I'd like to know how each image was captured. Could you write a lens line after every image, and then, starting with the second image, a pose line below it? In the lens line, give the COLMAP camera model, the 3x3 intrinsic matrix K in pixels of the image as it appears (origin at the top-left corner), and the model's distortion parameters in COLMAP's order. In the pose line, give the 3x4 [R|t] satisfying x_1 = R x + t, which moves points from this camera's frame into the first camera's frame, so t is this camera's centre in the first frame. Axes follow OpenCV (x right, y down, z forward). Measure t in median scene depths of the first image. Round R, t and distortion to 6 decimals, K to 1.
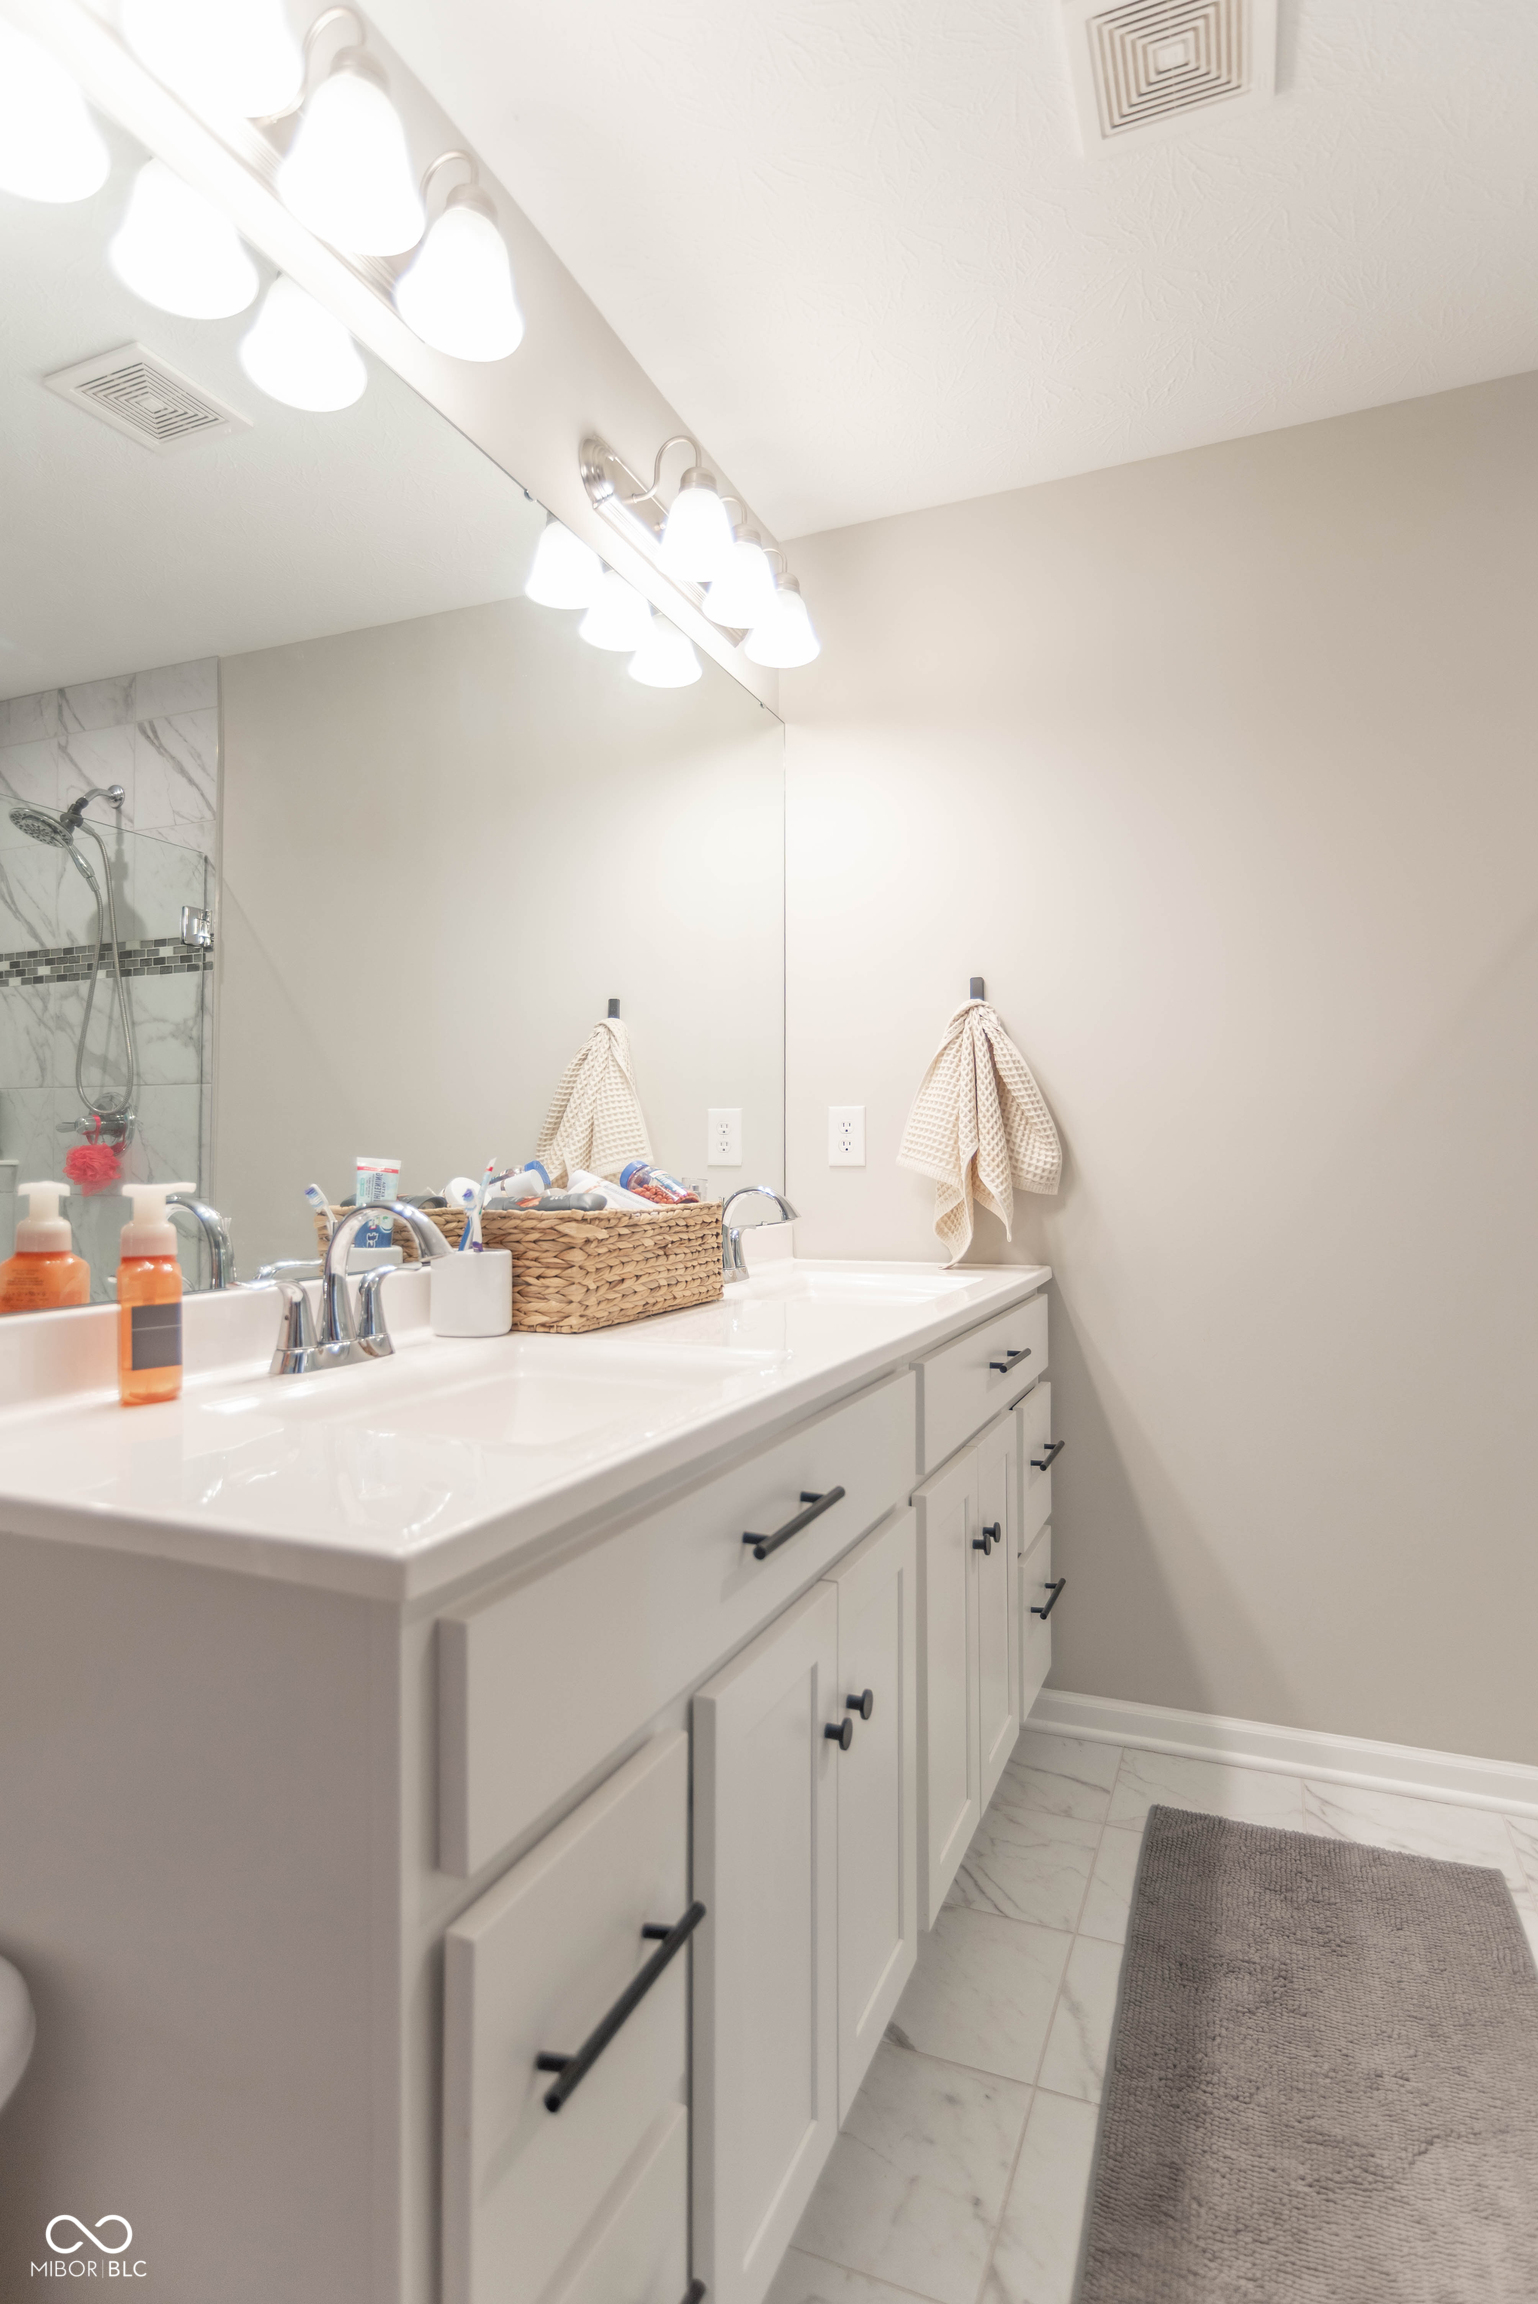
lens RADIAL K [[1161.6, 0, 770.2], [0, 1161.6, 1156.4], [0, 0, 1]] dist [-0.003068, 0.000662]
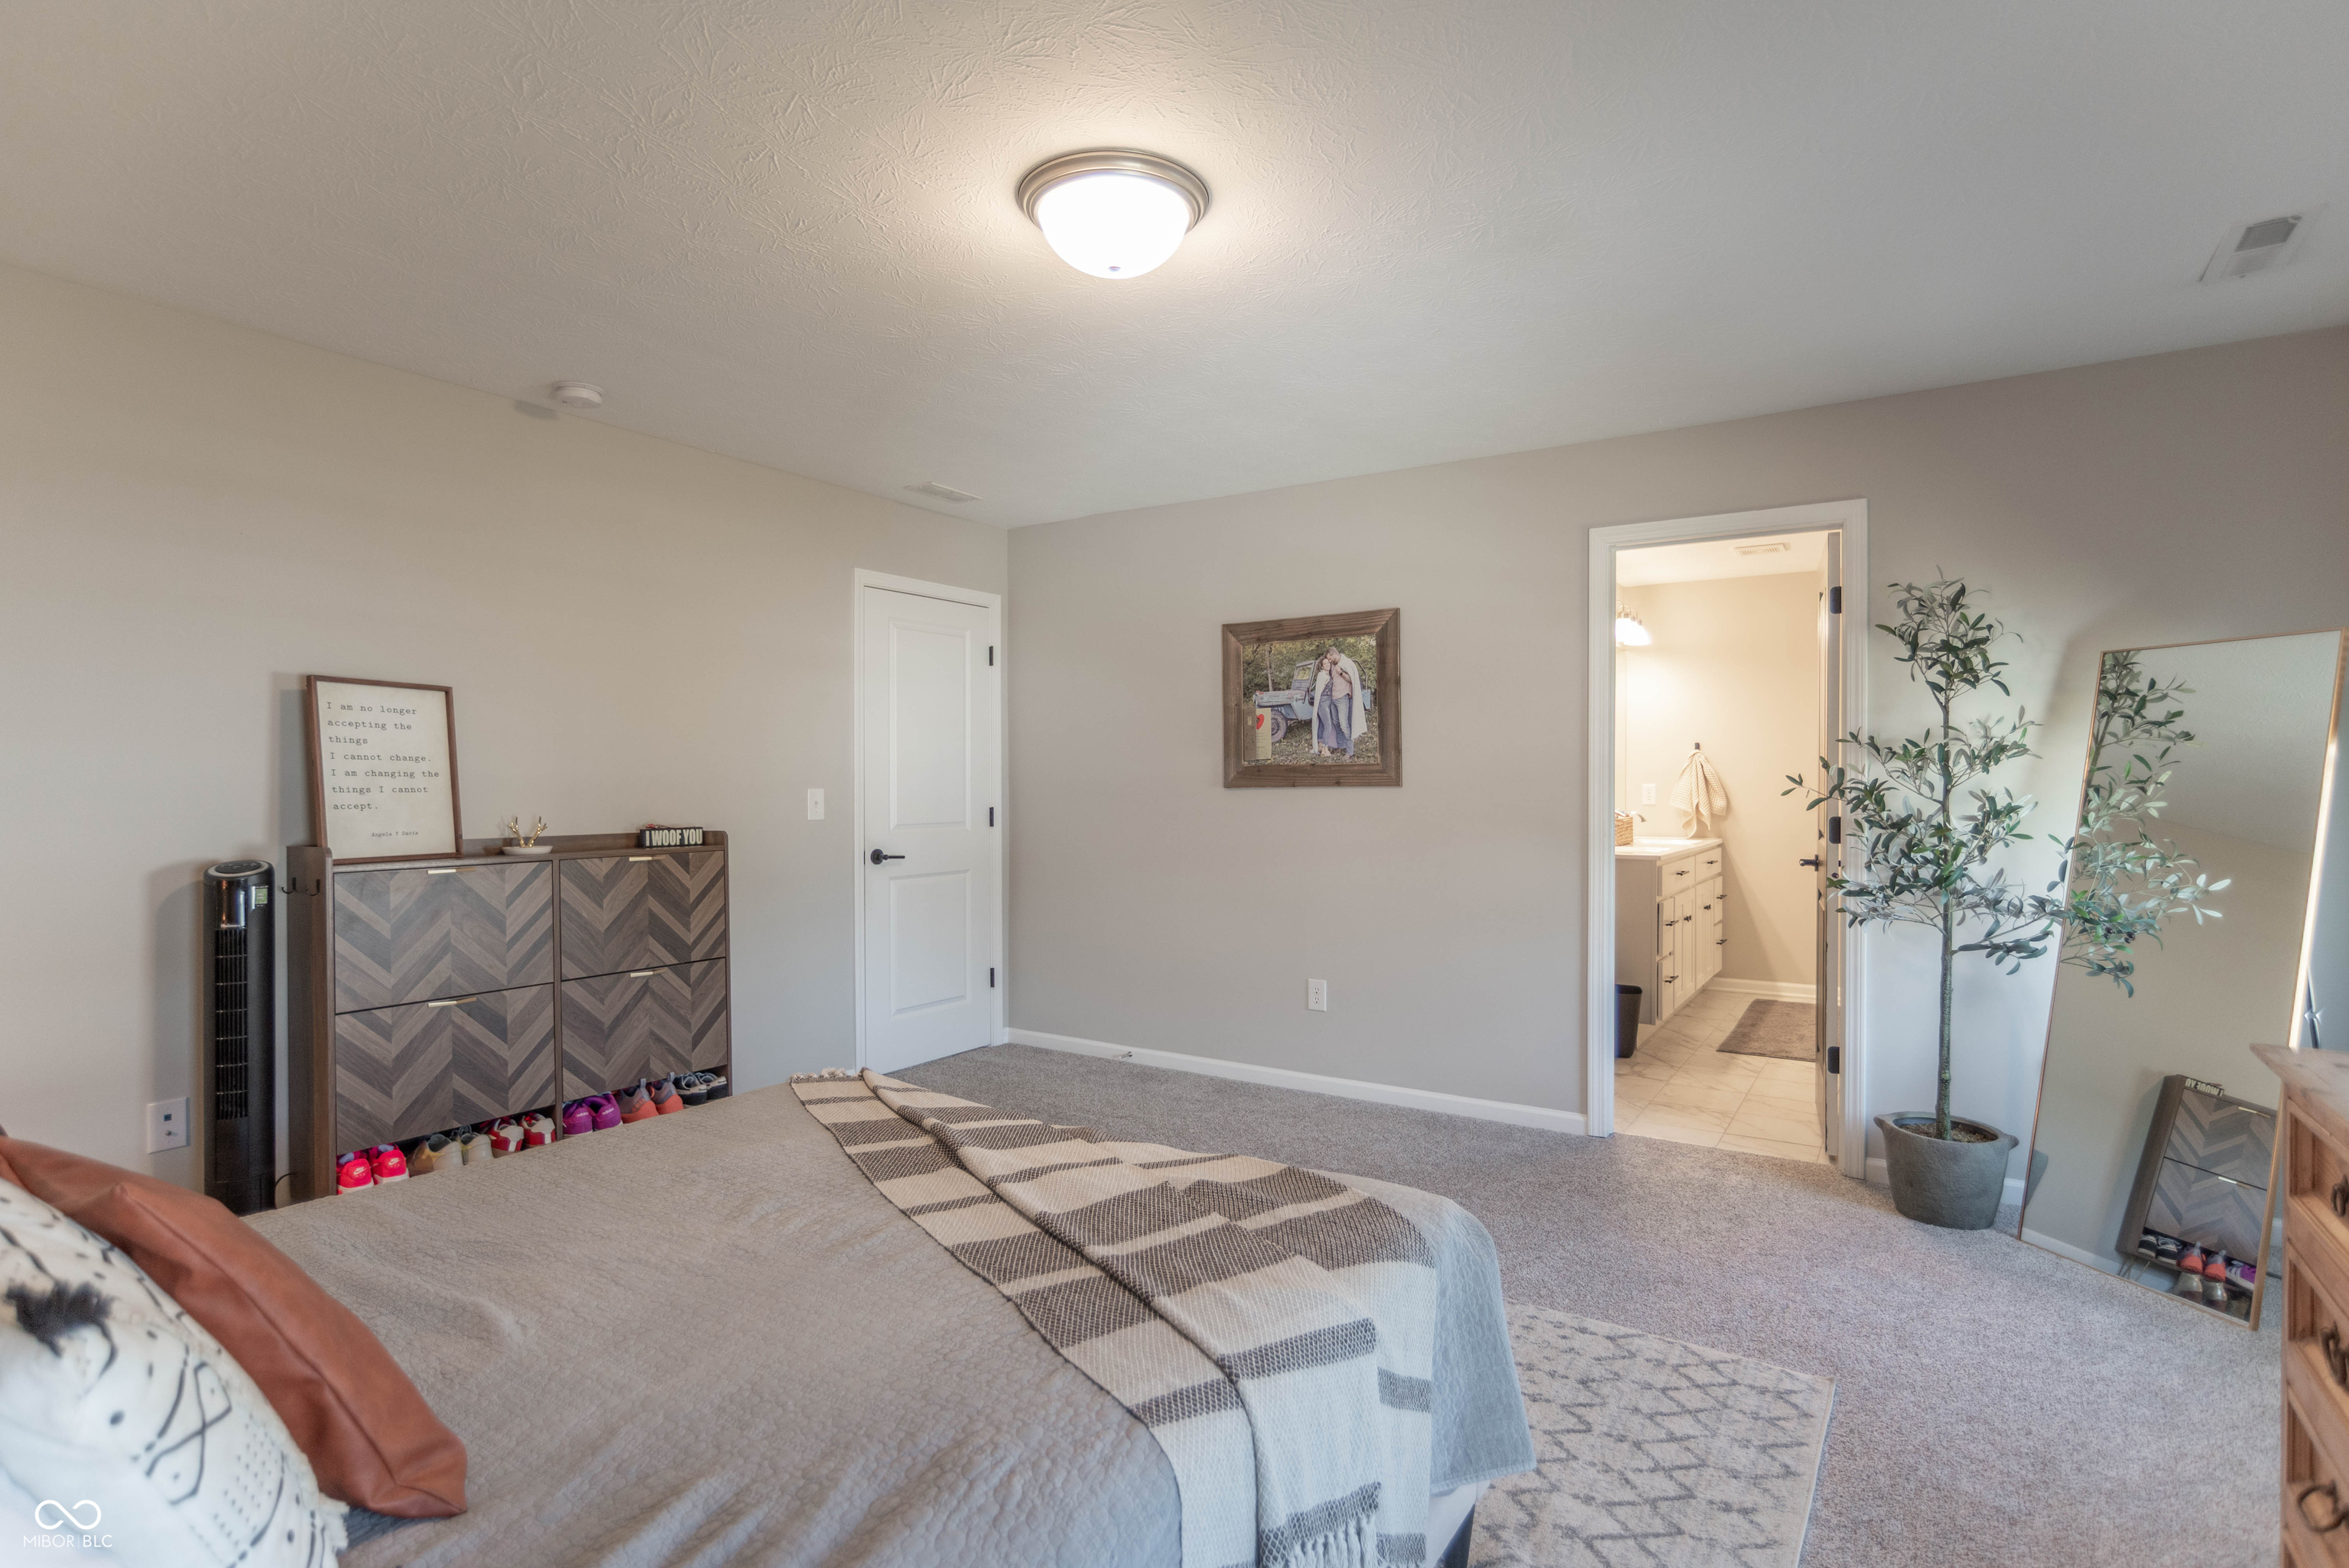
lens RADIAL K [[1184.1, 0, 1173.8], [0, 1184.1, 791.1], [0, 0, 1]] dist [-0.003068, 0.000662]
pose [[0.982737, 0.003984, -0.184967, -0.622203], [0.001242, 0.999603, 0.028132, -0.123498], [0.185006, -0.027876, 0.982342, -2.400653]]
